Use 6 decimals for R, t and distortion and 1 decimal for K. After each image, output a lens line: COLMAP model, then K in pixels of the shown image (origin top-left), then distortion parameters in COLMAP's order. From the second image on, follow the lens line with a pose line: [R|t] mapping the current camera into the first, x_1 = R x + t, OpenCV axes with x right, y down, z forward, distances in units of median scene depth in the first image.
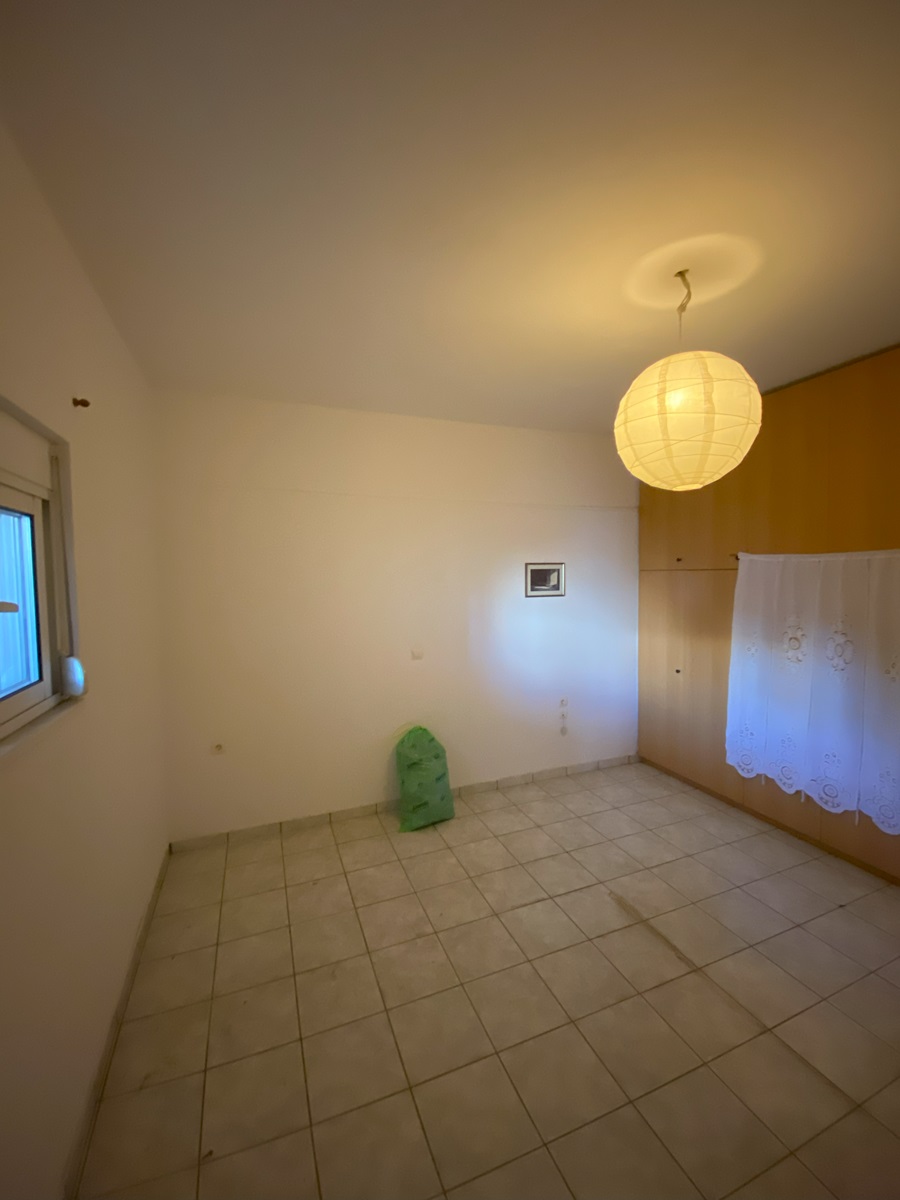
lens RADIAL K [[489.8, 0, 452.5], [0, 489.8, 591.3], [0, 0, 1]] dist [-0.002139, -0.000722]
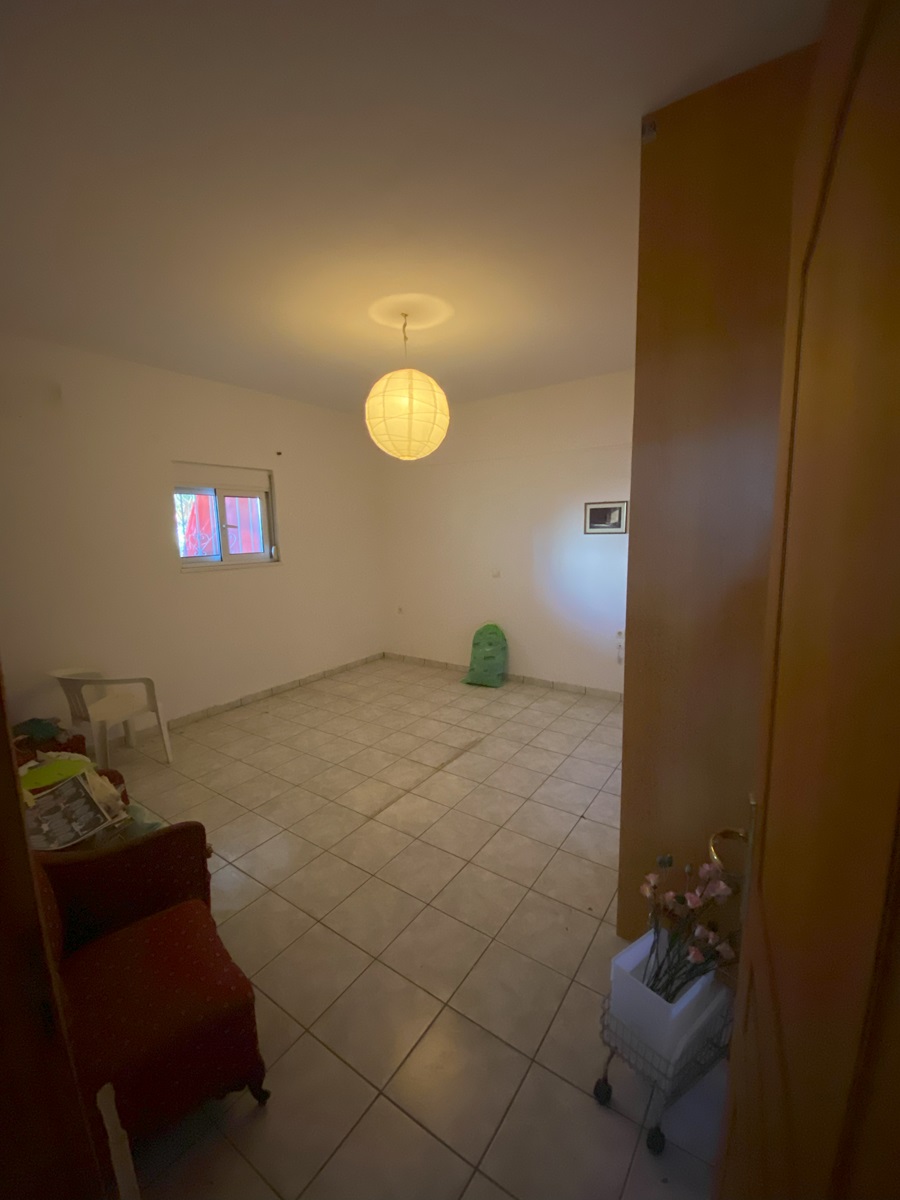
lens RADIAL K [[489.8, 0, 458.1], [0, 489.8, 605.7], [0, 0, 1]] dist [-0.002139, -0.000722]
pose [[0.547404, 0.136319, -0.825691, 0.949132], [-0.017308, 0.988277, 0.151687, 0.009785], [0.836689, -0.068744, 0.543347, 0.128569]]
